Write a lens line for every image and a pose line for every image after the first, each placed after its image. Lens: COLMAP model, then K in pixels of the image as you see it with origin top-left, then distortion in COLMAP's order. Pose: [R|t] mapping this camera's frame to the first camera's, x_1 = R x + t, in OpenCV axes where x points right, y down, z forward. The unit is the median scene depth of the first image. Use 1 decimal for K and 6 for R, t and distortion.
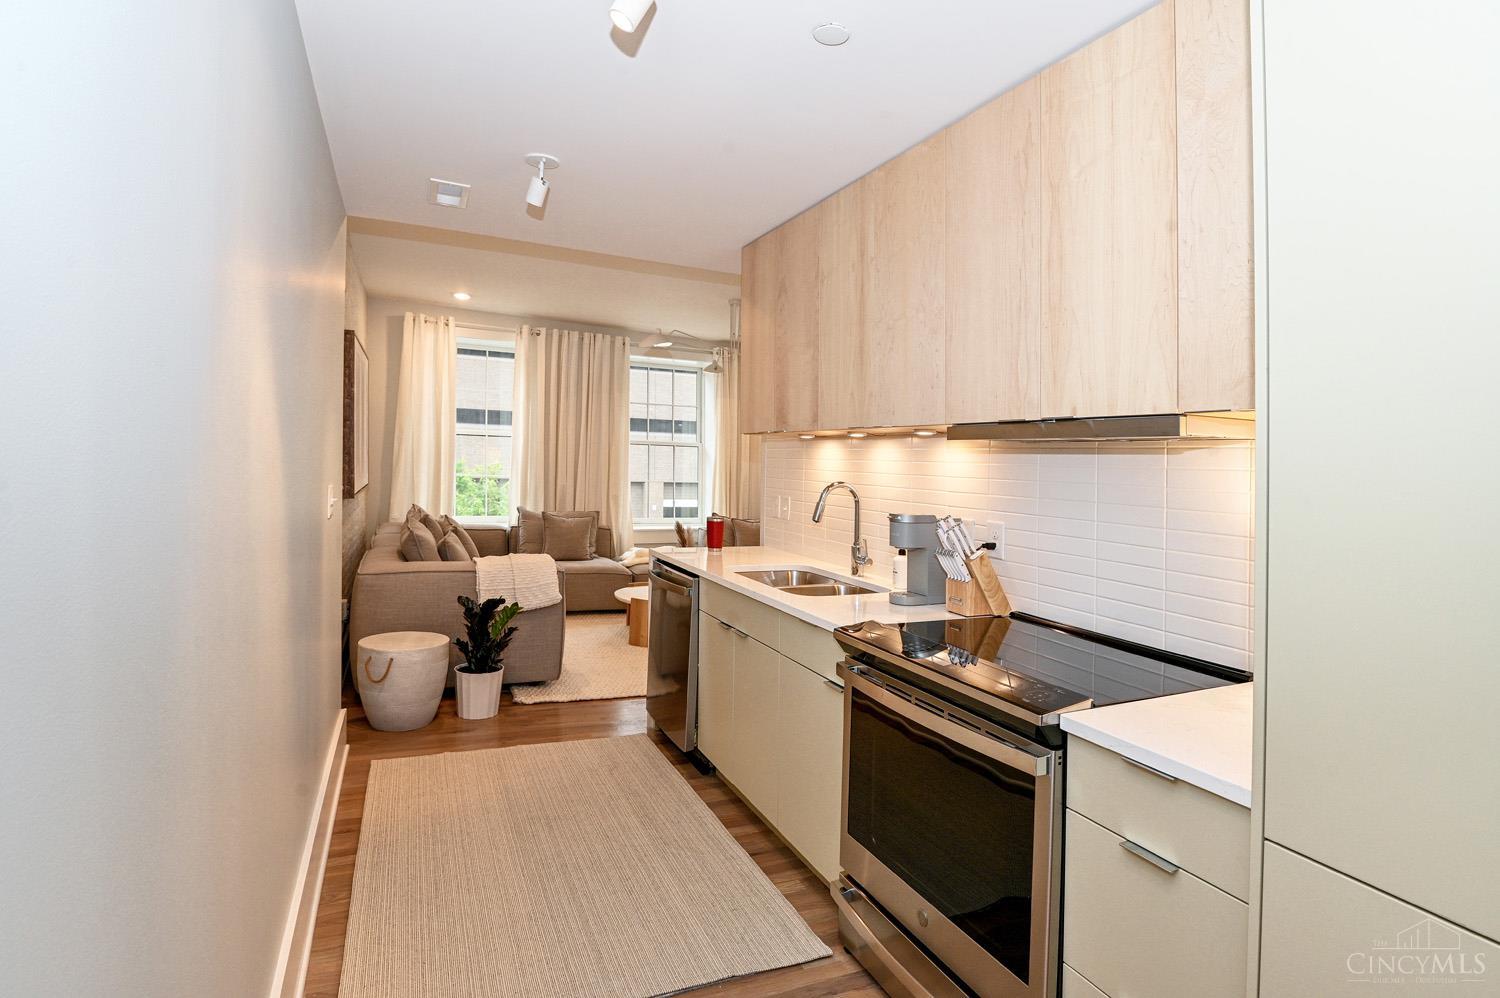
lens RADIAL K [[766.9, 0, 755.2], [0, 766.9, 455.3], [0, 0, 1]] dist [-0.023494, -0.000695]
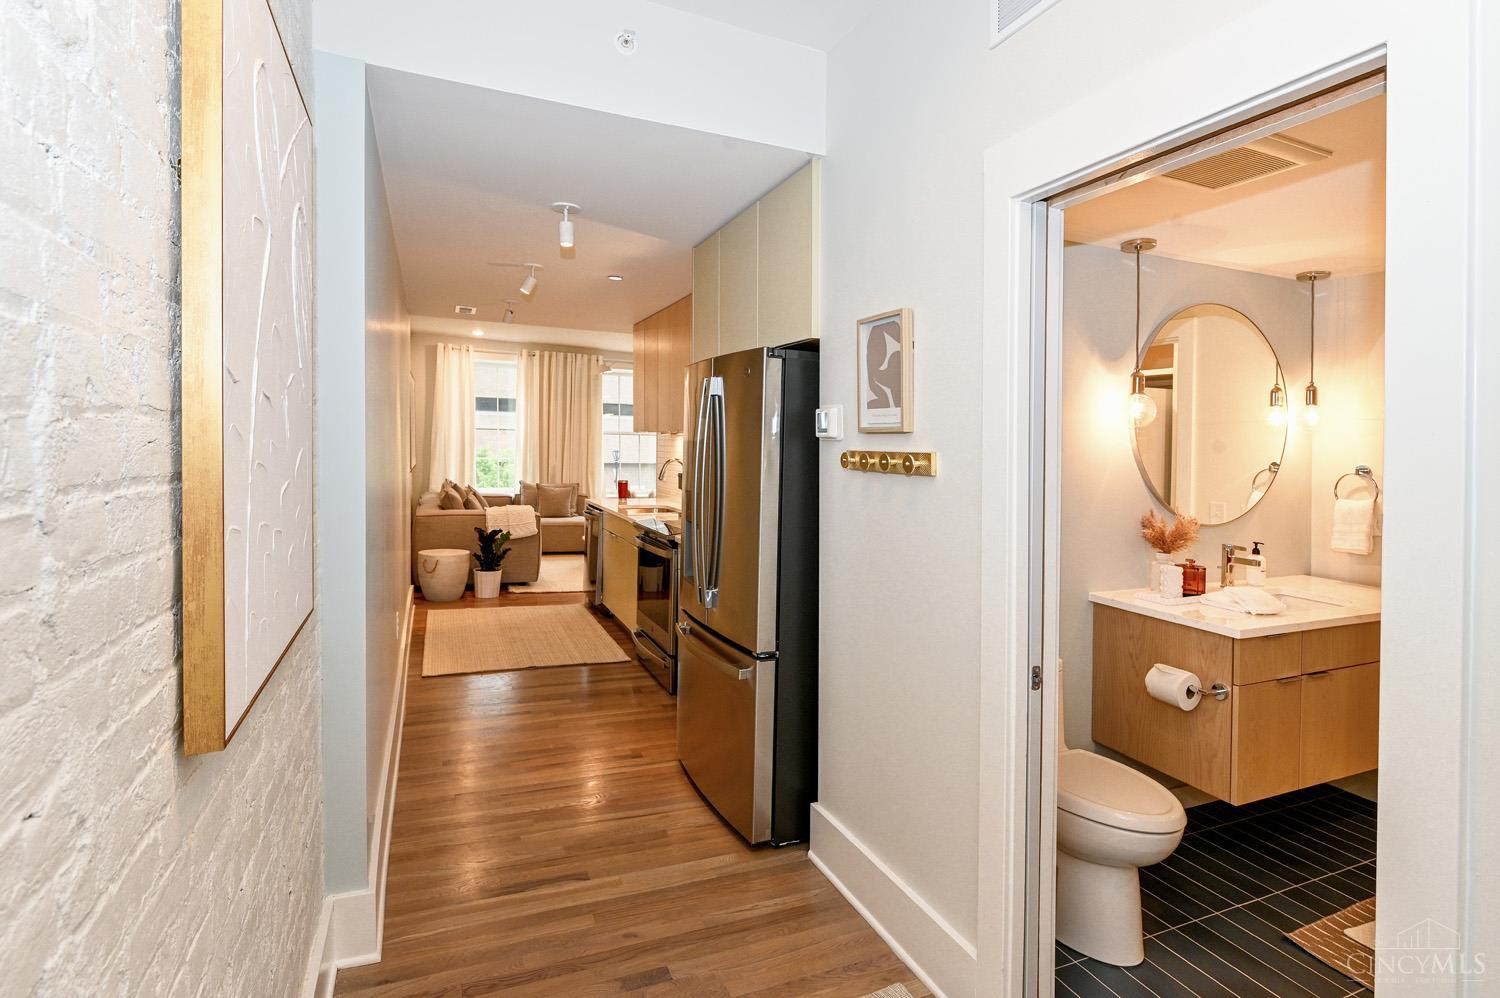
lens RADIAL K [[780.1, 0, 756.8], [0, 780.1, 451.9], [0, 0, 1]] dist [-0.001476, -0.000425]
pose [[0.999331, -0.007818, -0.035740, 0.280496], [0.008430, 0.999820, 0.017003, -0.008904], [0.035601, -0.017293, 0.999216, -0.661018]]
